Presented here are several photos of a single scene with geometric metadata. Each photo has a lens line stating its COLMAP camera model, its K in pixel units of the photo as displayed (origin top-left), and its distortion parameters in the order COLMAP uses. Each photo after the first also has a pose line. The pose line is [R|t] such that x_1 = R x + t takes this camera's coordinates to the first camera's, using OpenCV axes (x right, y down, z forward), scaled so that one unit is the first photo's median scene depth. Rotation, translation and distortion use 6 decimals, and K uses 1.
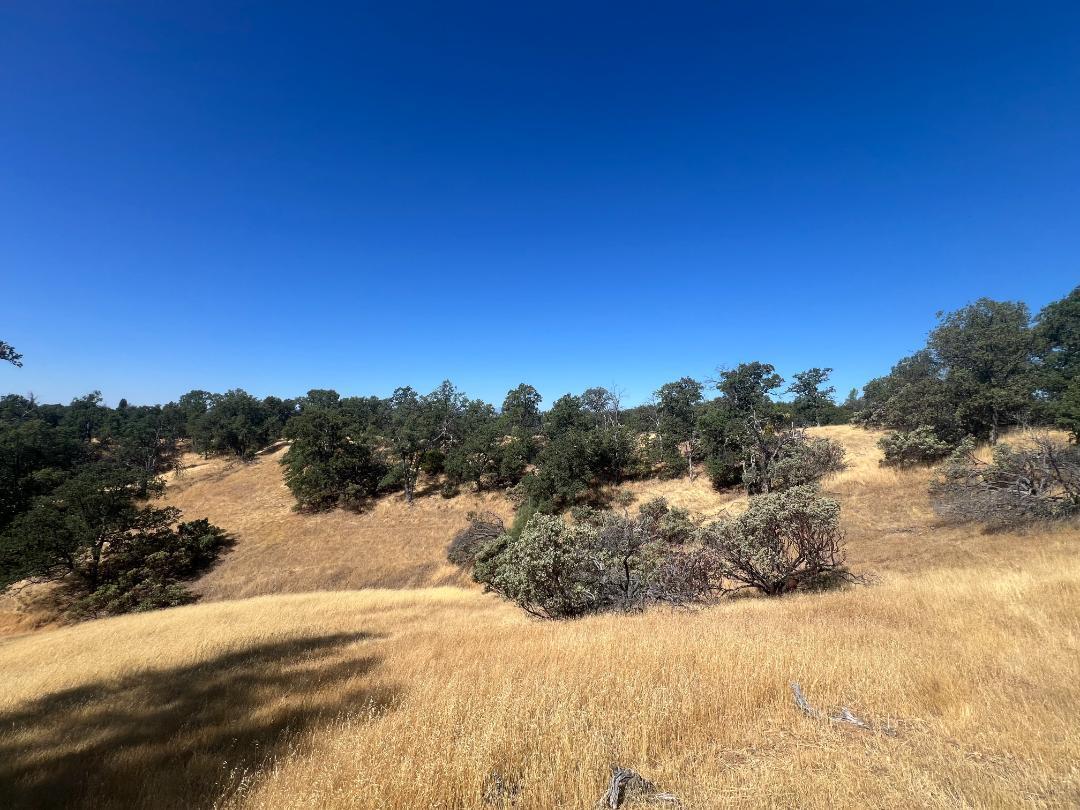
lens RADIAL K [[432.4, 0, 537.5], [0, 432.4, 403.6], [0, 0, 1]] dist [-0.001975, 0.001126]
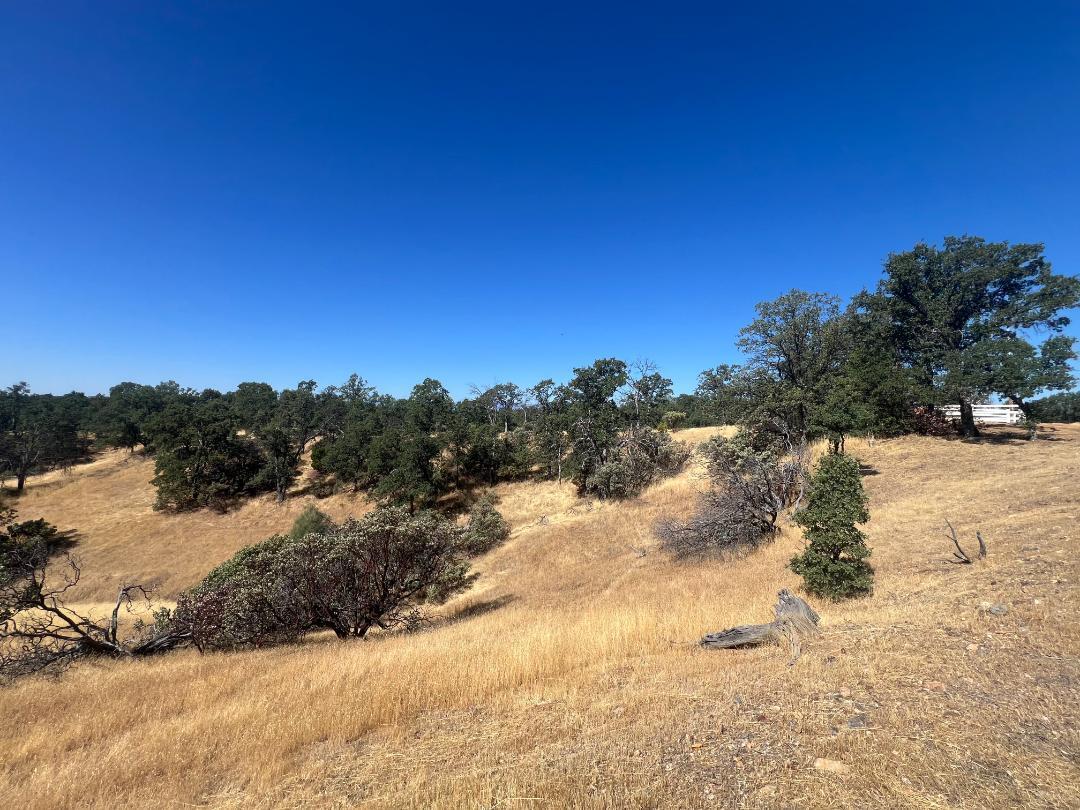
lens RADIAL K [[432.4, 0, 537.5], [0, 432.4, 403.6], [0, 0, 1]] dist [-0.001975, 0.001126]
pose [[0.999963, 0.008184, -0.002753, 0.273018], [-0.008142, 0.999855, 0.014949, -0.008169], [0.002875, -0.014926, 0.999884, 0.050248]]
